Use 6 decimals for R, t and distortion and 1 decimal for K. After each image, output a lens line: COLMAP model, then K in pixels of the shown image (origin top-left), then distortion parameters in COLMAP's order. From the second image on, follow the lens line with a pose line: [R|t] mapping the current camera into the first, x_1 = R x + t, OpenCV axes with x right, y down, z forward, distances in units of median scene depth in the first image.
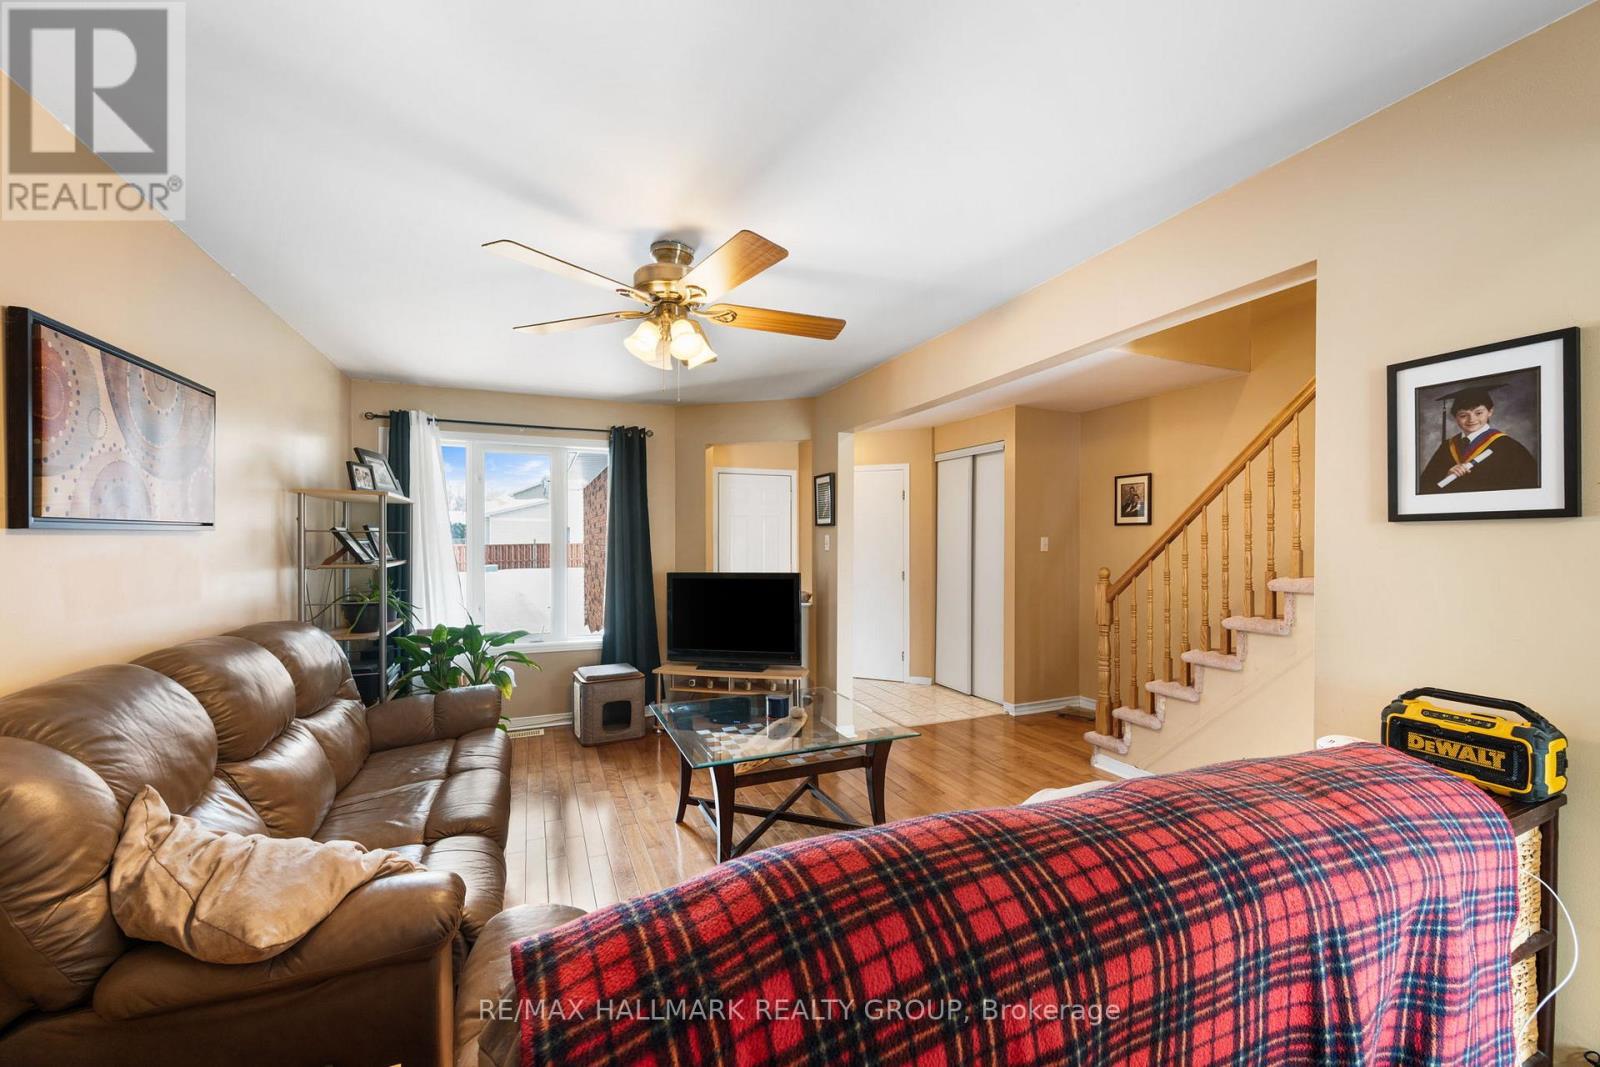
lens RADIAL K [[629.0, 0, 800.2], [0, 629.0, 536.6], [0, 0, 1]] dist [-0.001310, -0.000013]
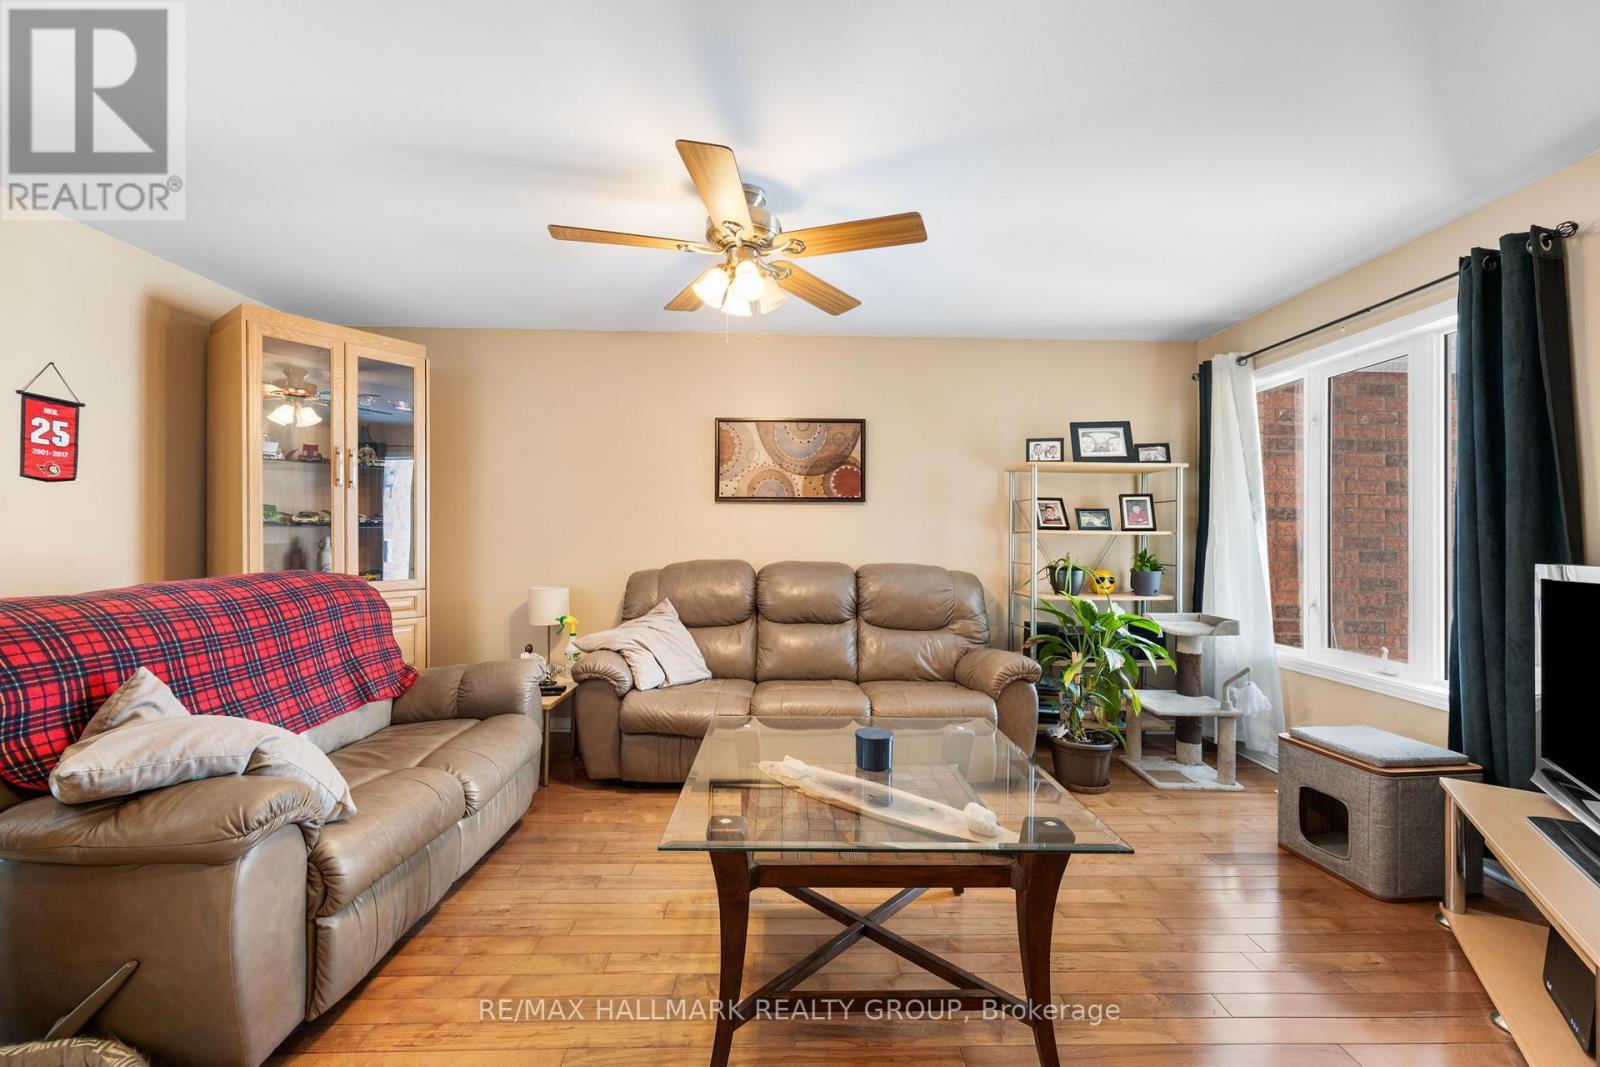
lens RADIAL K [[610.5, 0, 800.0], [0, 610.5, 533.5], [0, 0, 1]] dist [-0.000453, -0.000009]
pose [[-0.344655, -0.007785, -0.938697, 0.362280], [-0.006045, 0.999963, -0.006074, 0.047135], [0.938710, 0.003581, -0.344689, 0.769614]]
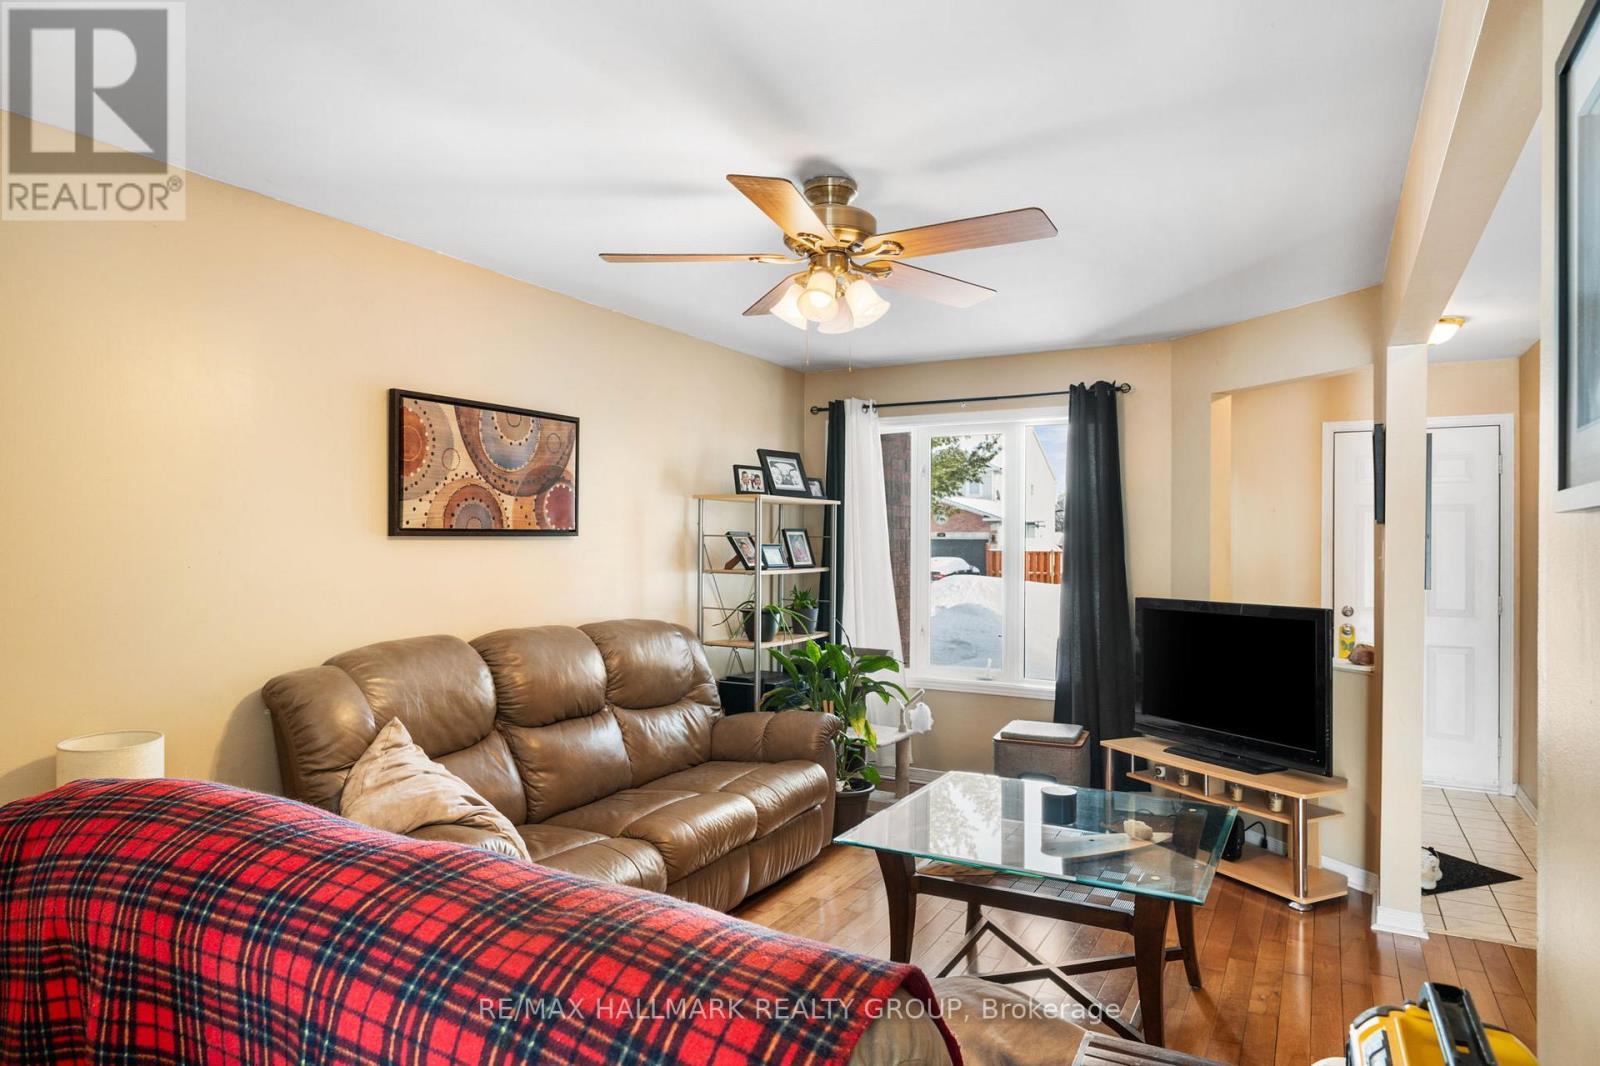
lens RADIAL K [[944.1, 0, 798.2], [0, 944.1, 525.4], [0, 0, 1]] dist [0.004802, 0.000465]
pose [[0.619096, -0.008832, -0.785266, 0.391282], [-0.003171, 0.999900, -0.013746, -0.003481], [0.785309, 0.011000, 0.619006, 0.126267]]
